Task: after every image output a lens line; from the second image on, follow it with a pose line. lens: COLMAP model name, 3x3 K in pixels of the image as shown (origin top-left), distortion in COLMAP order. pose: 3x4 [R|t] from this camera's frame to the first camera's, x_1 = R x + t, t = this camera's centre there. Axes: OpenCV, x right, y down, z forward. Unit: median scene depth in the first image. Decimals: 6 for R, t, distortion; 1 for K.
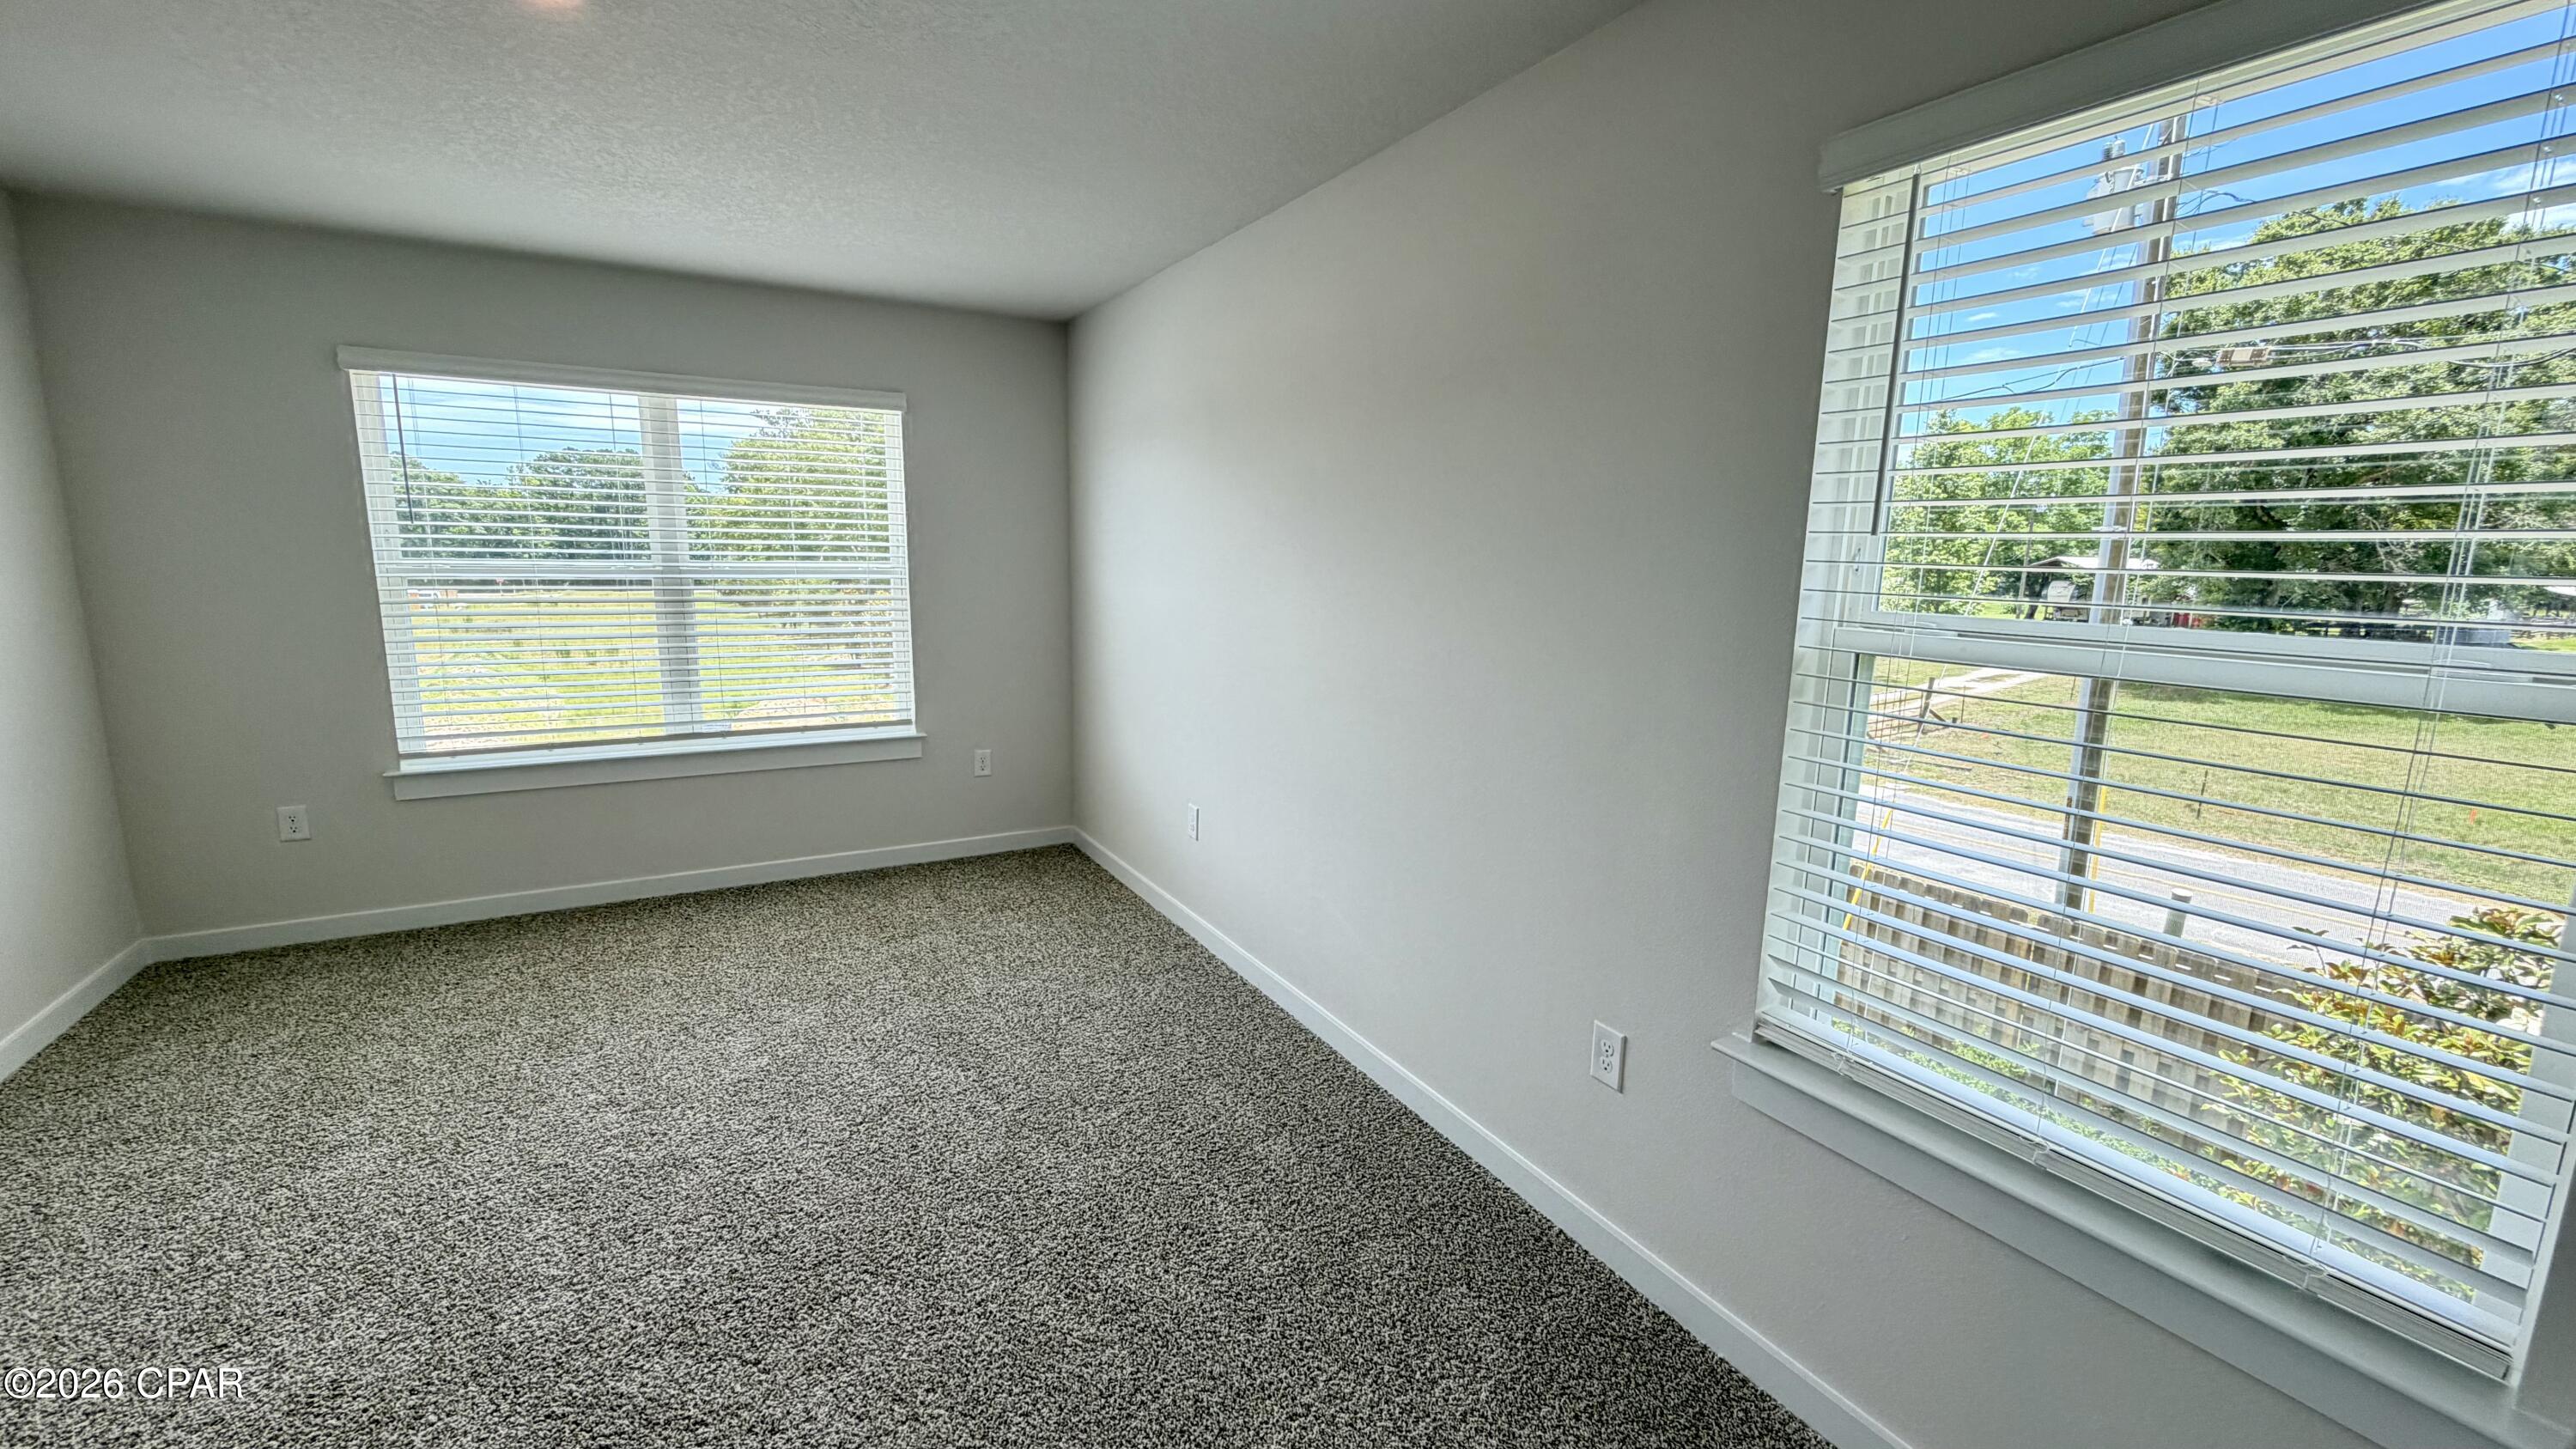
lens RADIAL K [[1027.5, 0, 1285.9], [0, 1027.5, 726.1], [0, 0, 1]] dist [-0.000321, -0.000339]
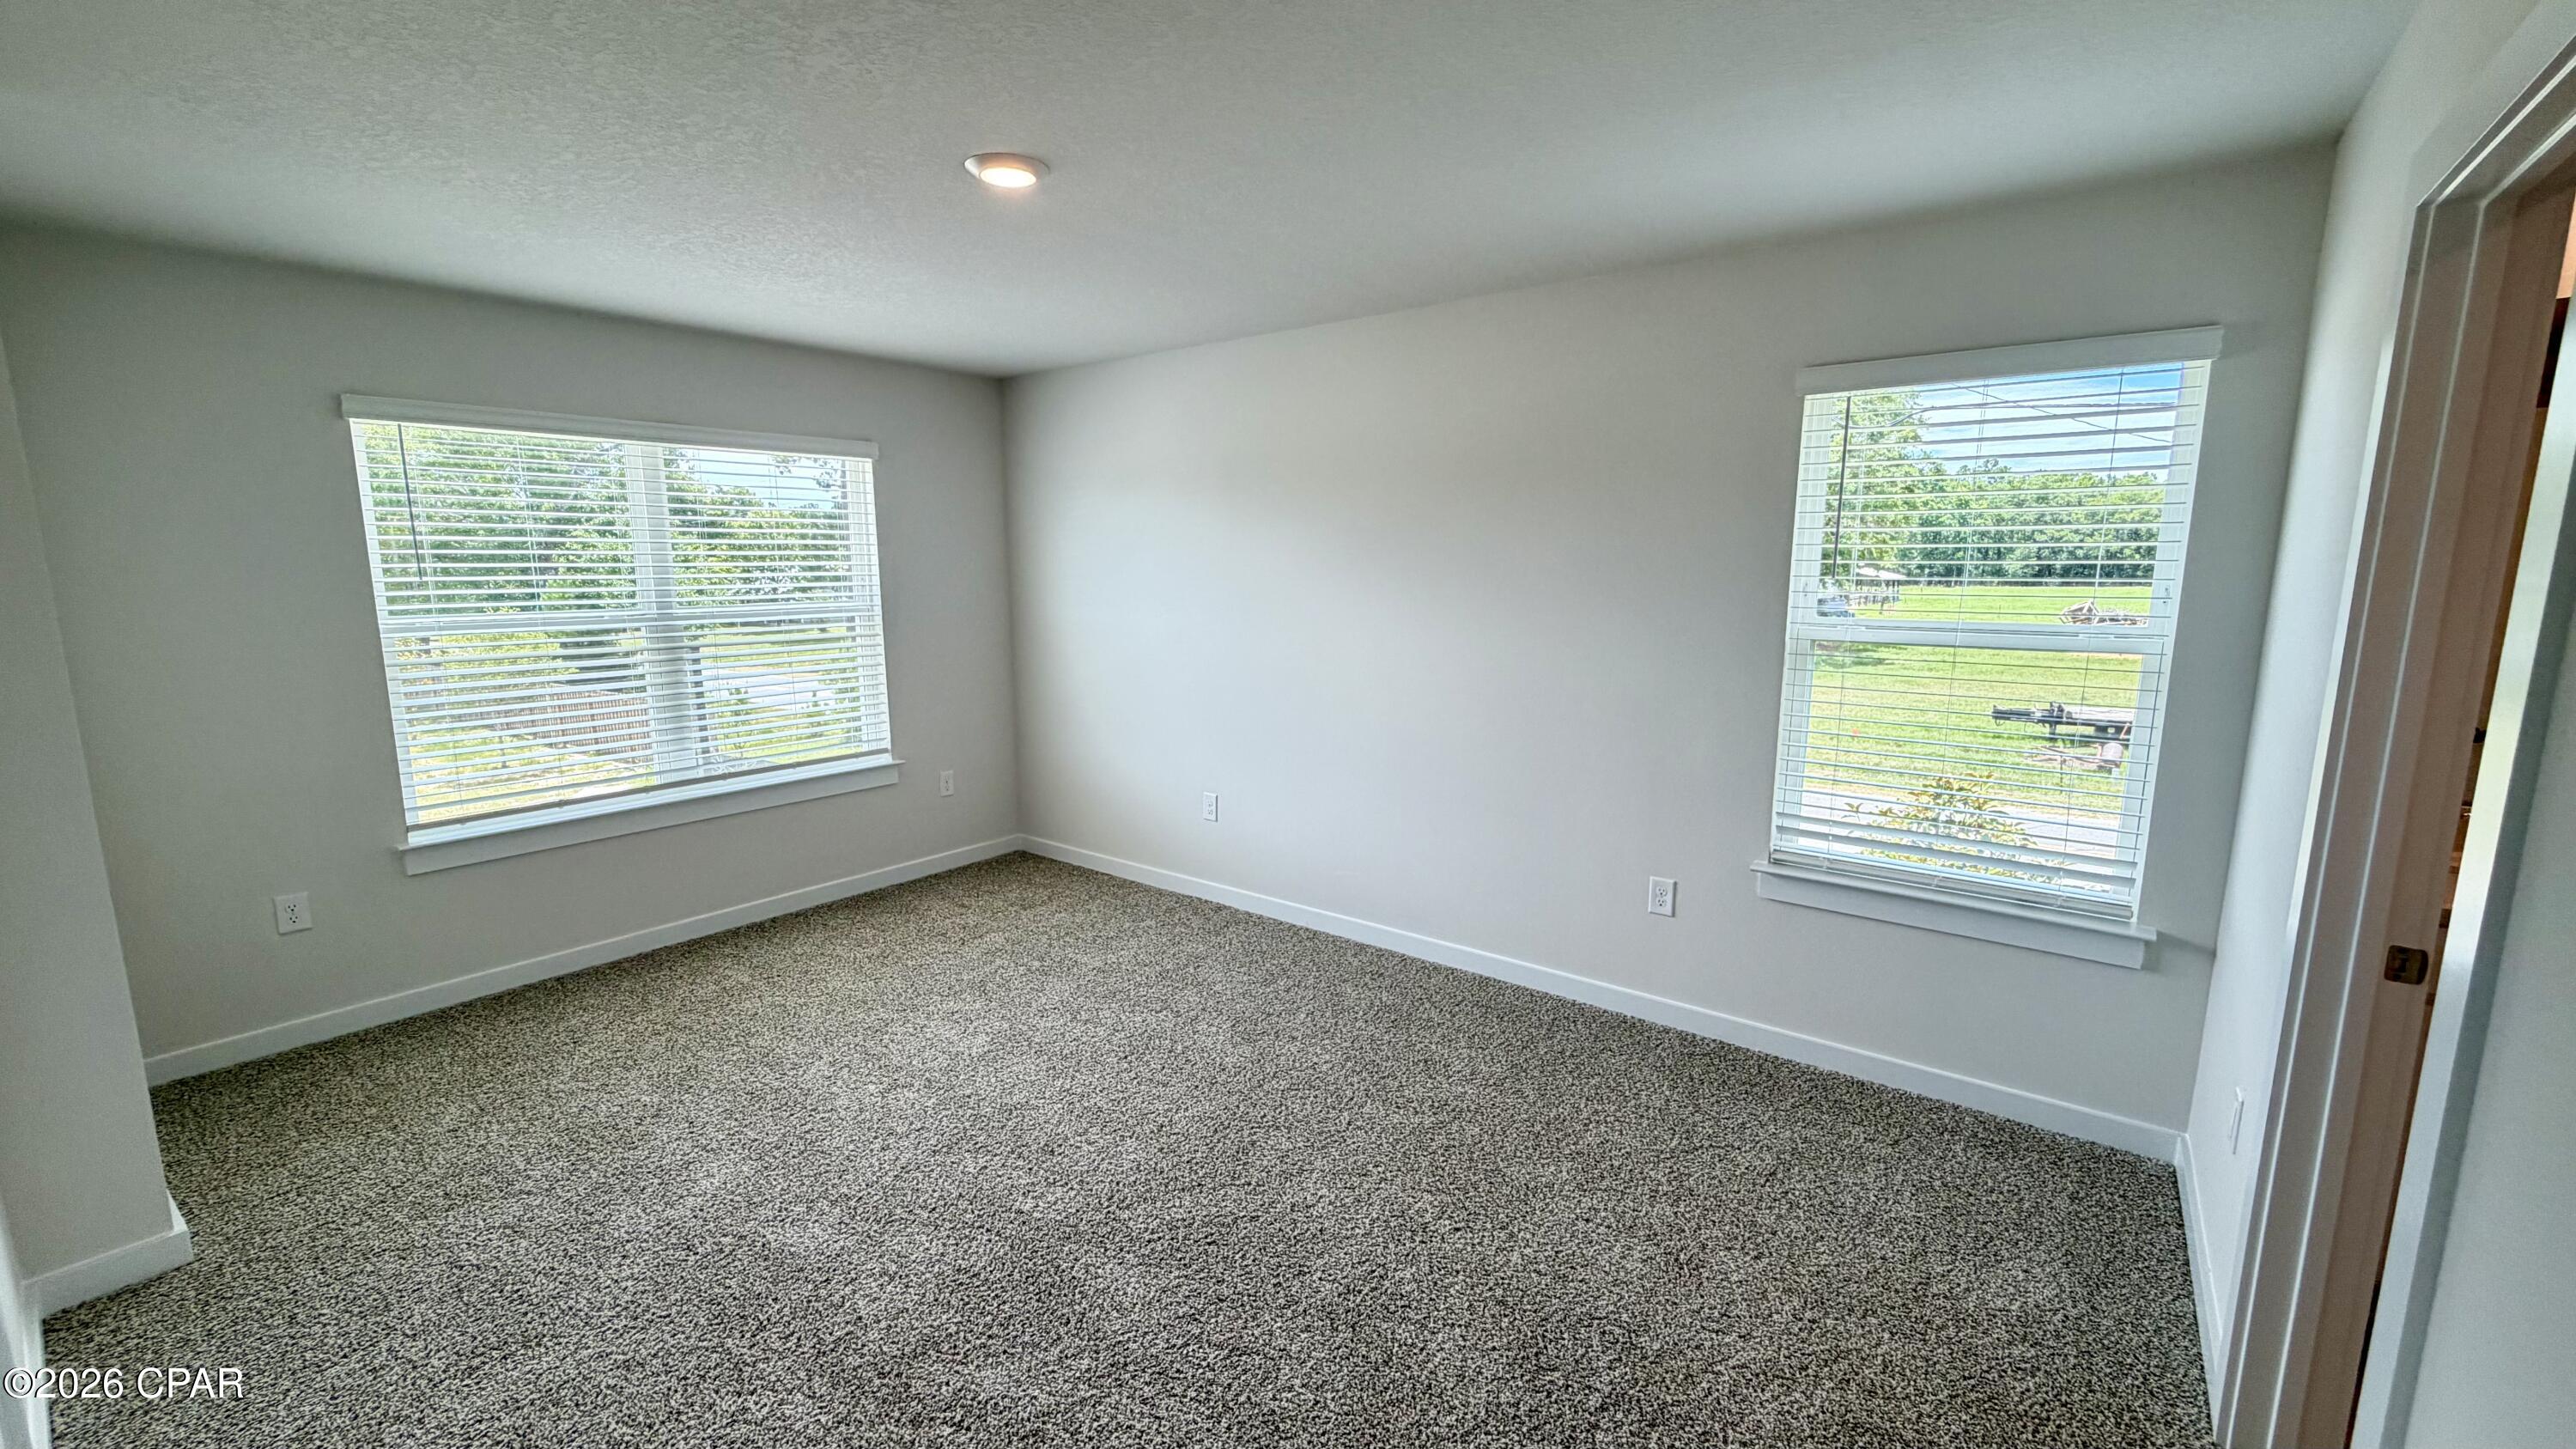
lens RADIAL K [[1027.5, 0, 1286.2], [0, 1027.5, 723.4], [0, 0, 1]] dist [-0.000321, -0.000339]
pose [[0.925632, -0.078962, 0.370095, -0.456952], [0.082674, 0.996559, 0.005850, -0.004961], [-0.369283, 0.025182, 0.928976, -0.163912]]
